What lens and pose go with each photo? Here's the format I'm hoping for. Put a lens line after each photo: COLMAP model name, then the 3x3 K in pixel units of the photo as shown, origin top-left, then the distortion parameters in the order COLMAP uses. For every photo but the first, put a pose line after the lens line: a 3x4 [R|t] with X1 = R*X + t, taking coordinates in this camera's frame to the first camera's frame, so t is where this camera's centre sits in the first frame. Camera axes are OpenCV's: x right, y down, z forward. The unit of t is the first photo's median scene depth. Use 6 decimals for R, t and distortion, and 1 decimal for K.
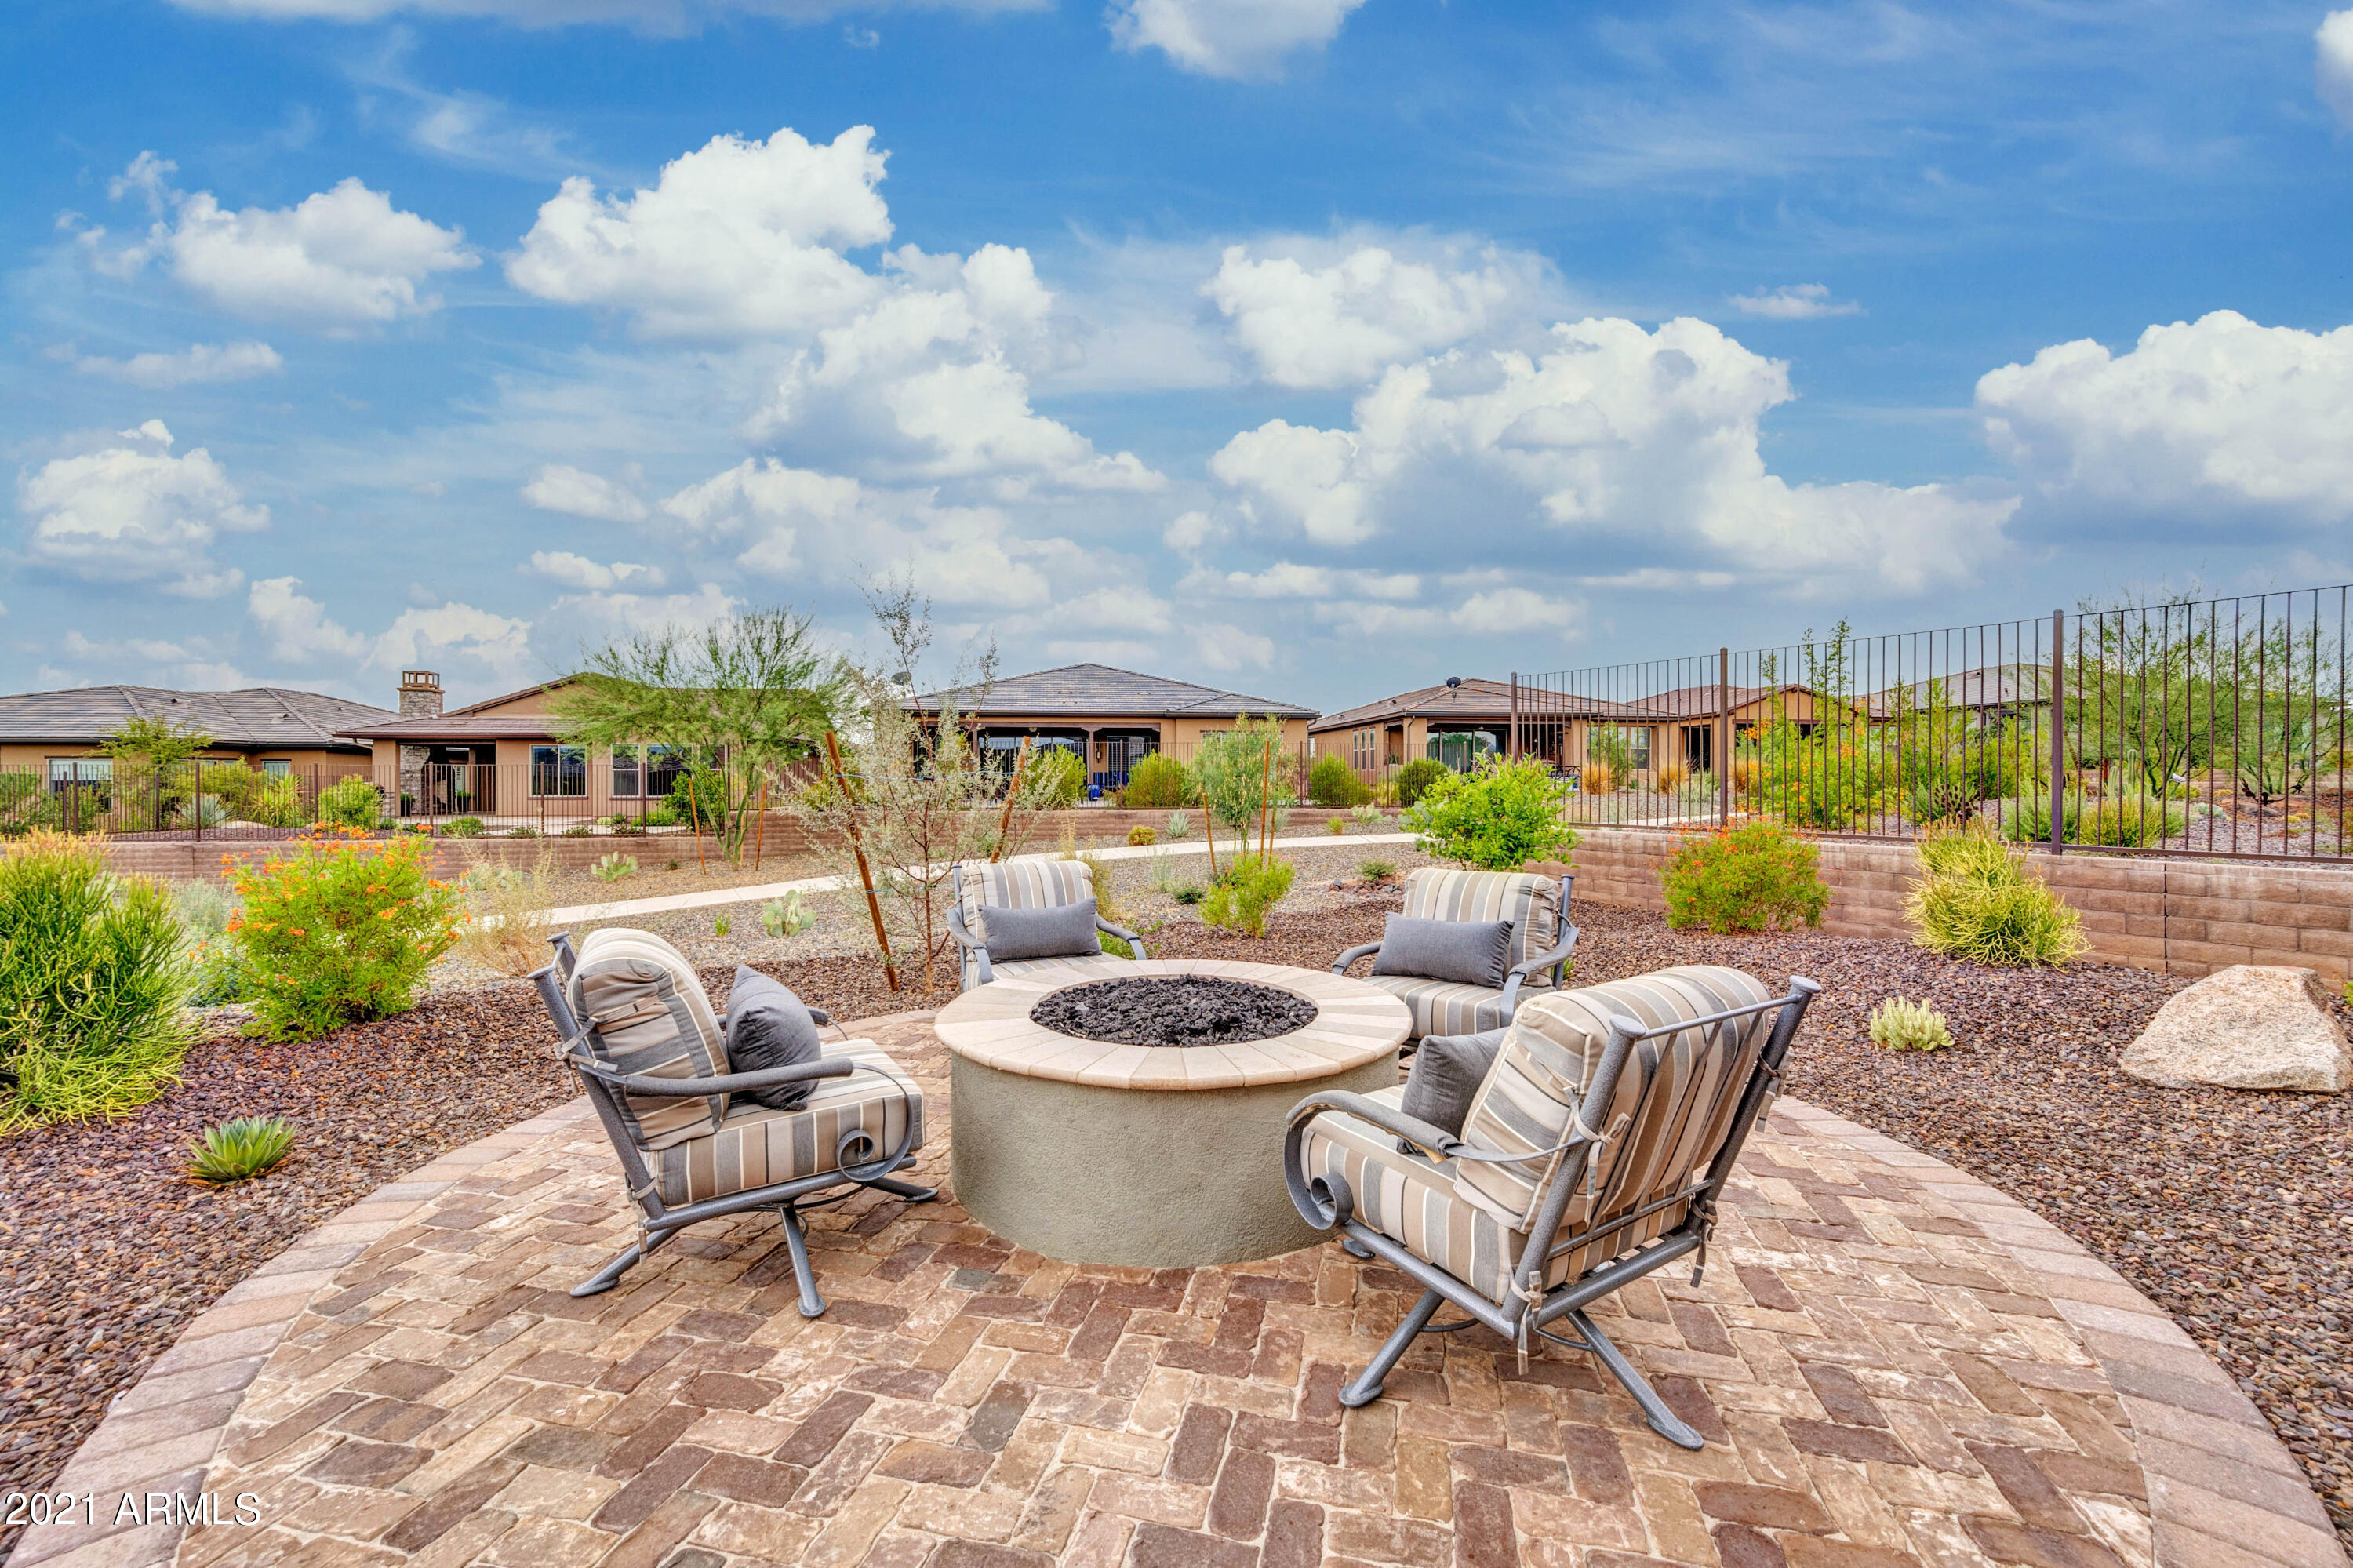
lens RADIAL K [[942.0, 0, 1166.2], [0, 942.0, 780.6], [0, 0, 1]] dist [0.003118, -0.000277]
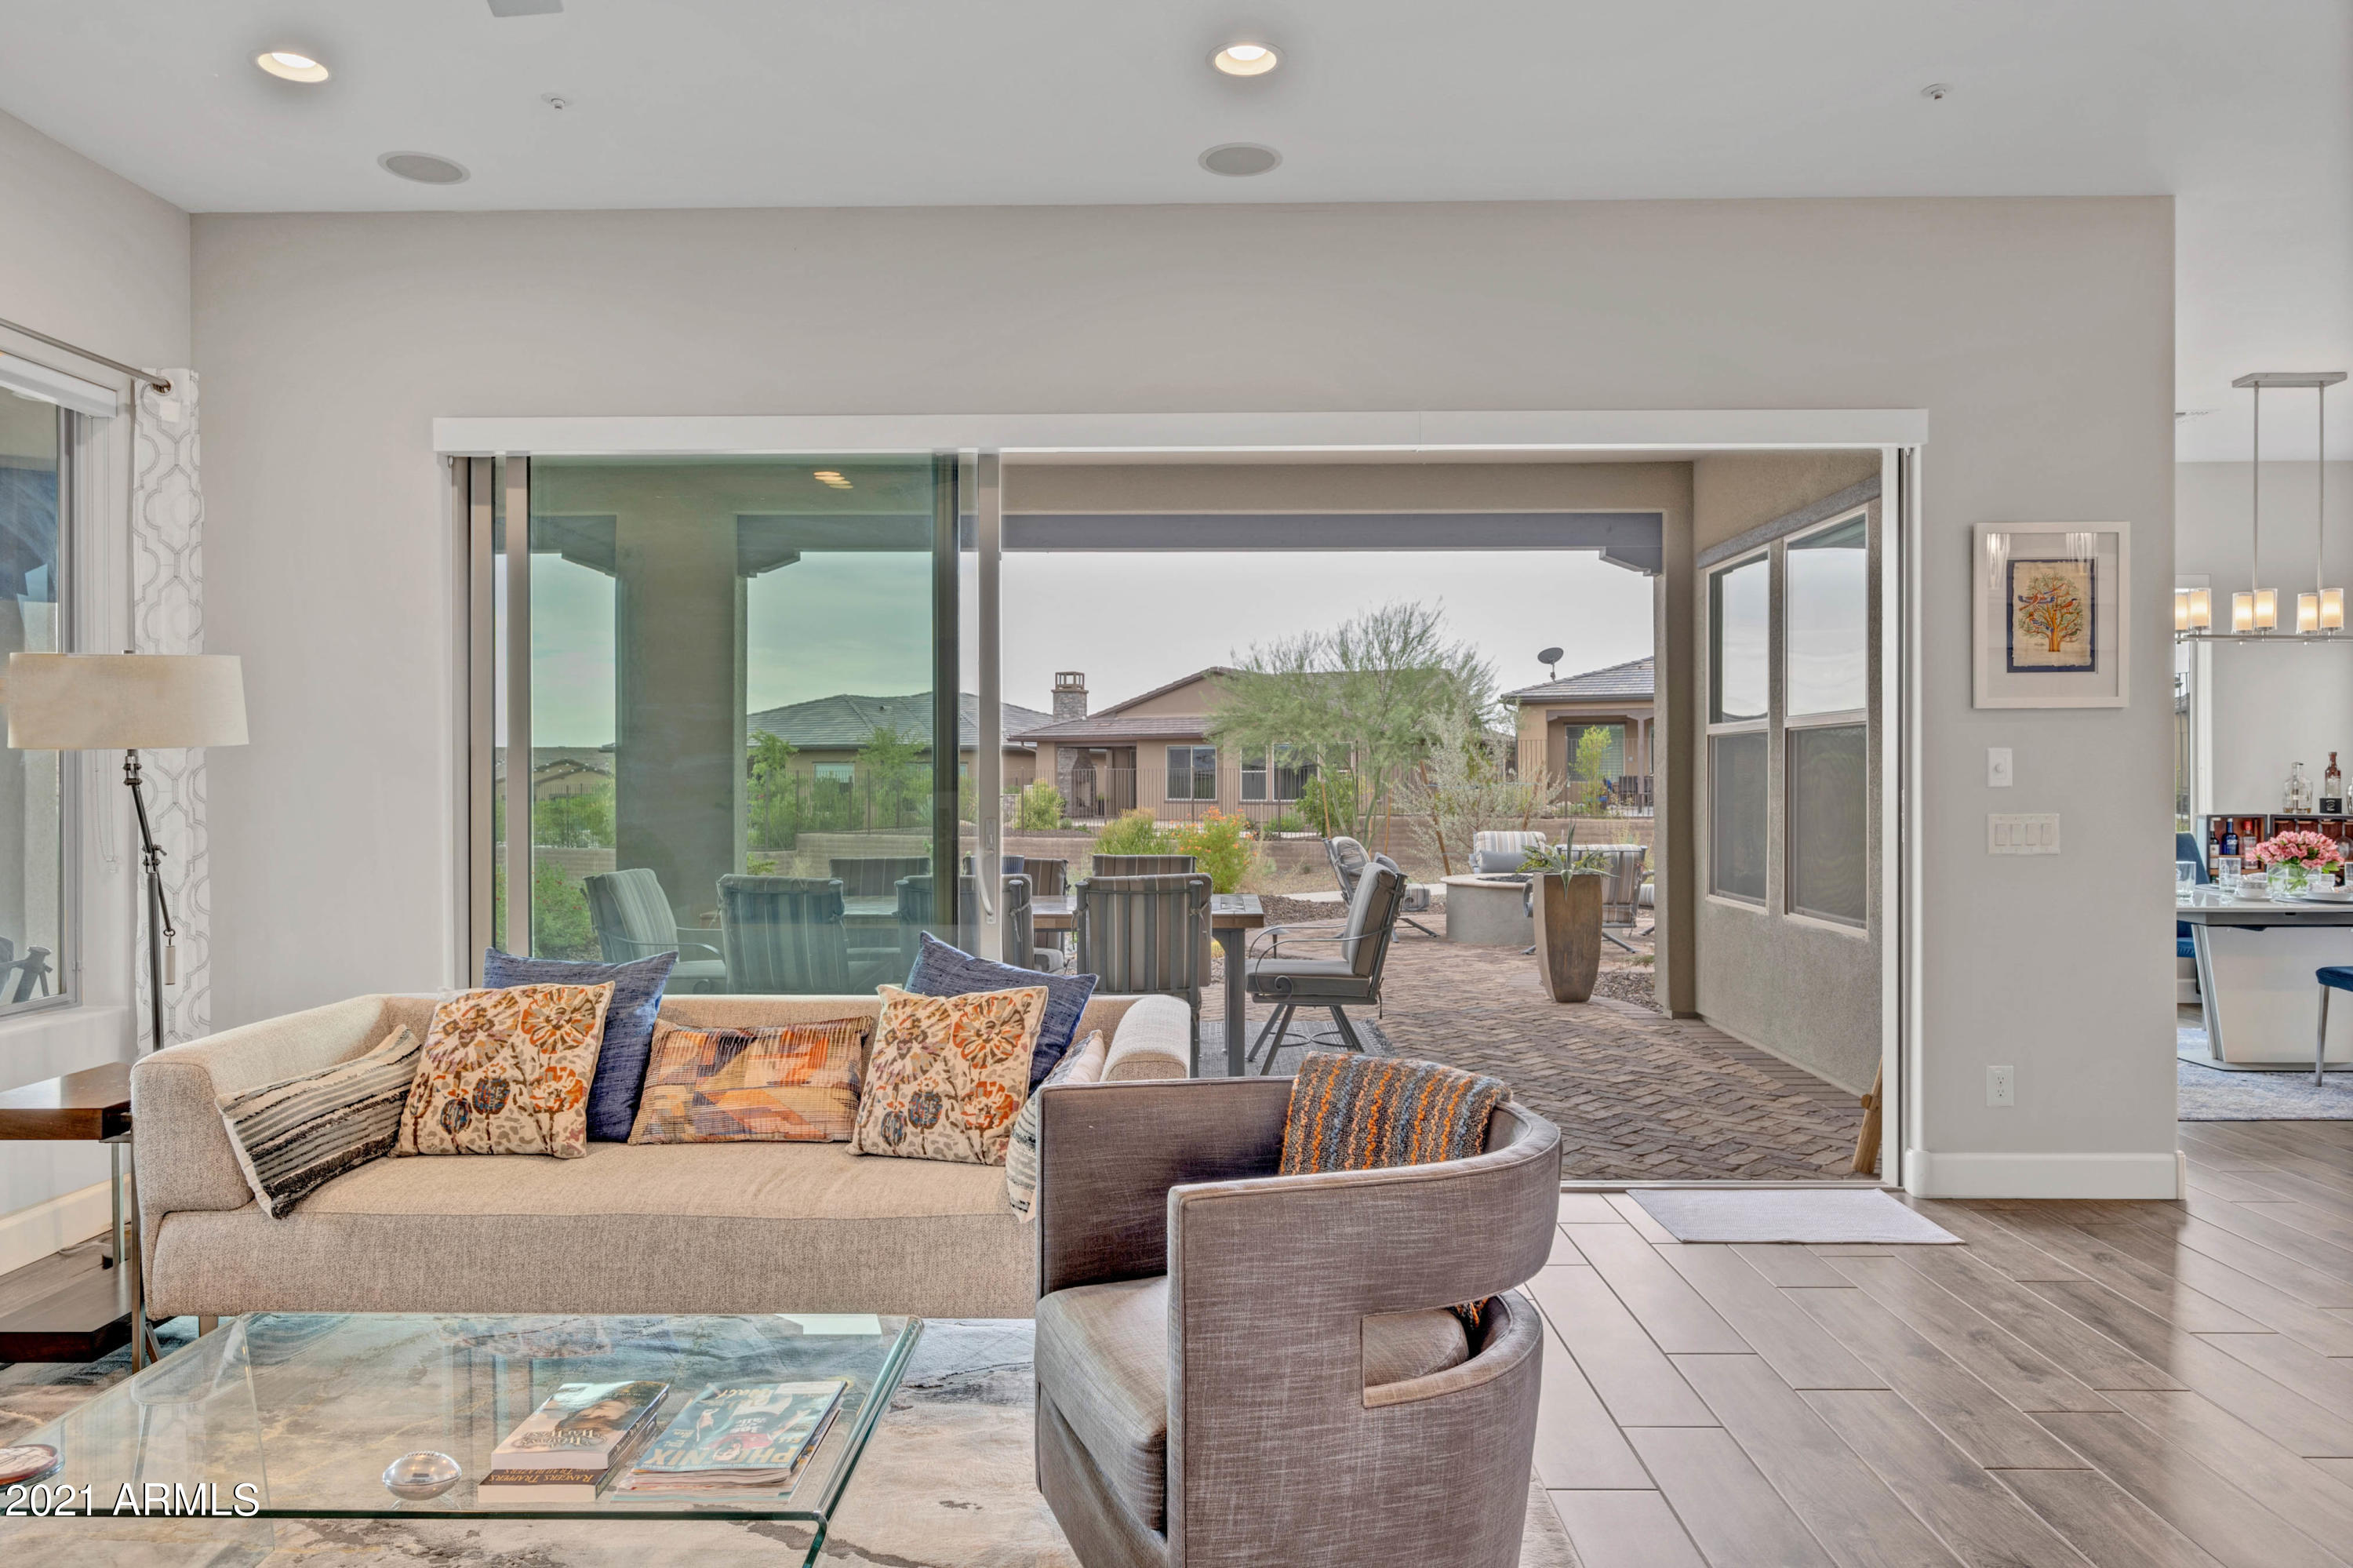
lens RADIAL K [[1504.6, 0, 1162.0], [0, 1504.6, 775.8], [0, 0, 1]] dist [-0.005831, -0.000145]
pose [[0.850160, -0.001596, -0.526523, 0.160172], [-0.000024, 0.999995, -0.003070, -0.003225], [0.526525, 0.002623, 0.850156, -0.375368]]
